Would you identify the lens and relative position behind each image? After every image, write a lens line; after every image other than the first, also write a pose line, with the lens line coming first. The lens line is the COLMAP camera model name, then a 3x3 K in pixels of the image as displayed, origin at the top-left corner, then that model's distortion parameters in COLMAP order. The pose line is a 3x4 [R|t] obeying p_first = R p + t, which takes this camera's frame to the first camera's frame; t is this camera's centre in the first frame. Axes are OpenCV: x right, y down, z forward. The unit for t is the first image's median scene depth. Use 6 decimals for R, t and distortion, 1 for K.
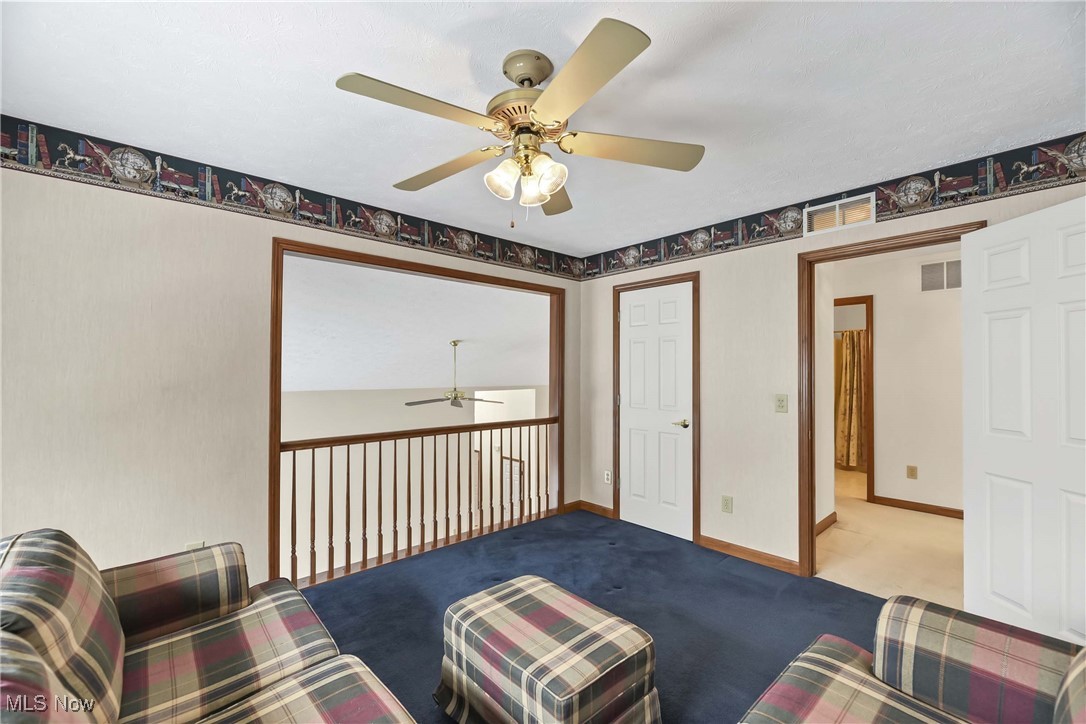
lens RADIAL K [[468.5, 0, 550.3], [0, 468.5, 368.6], [0, 0, 1]] dist [0.005729, -0.006023]
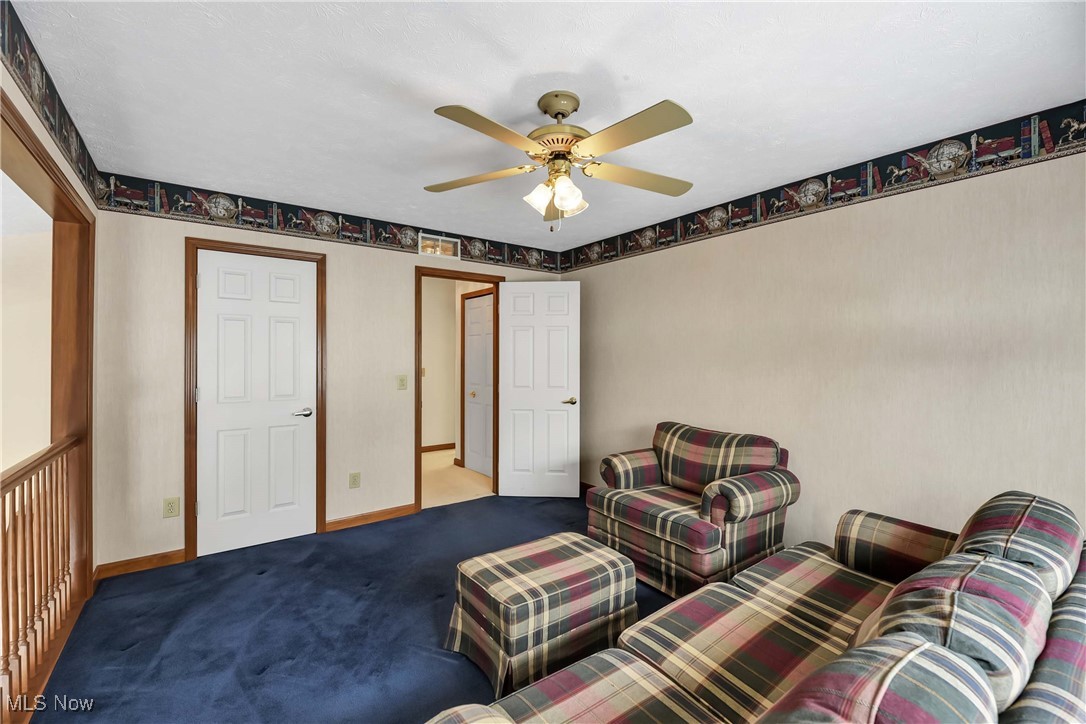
lens RADIAL K [[453.2, 0, 549.2], [0, 453.2, 363.1], [0, 0, 1]] dist [-0.006632, -0.002341]
pose [[0.077306, -0.011755, 0.996938, -0.672511], [-0.005897, 0.999908, 0.012247, 0.005784], [-0.996990, -0.006826, 0.077230, 0.519614]]
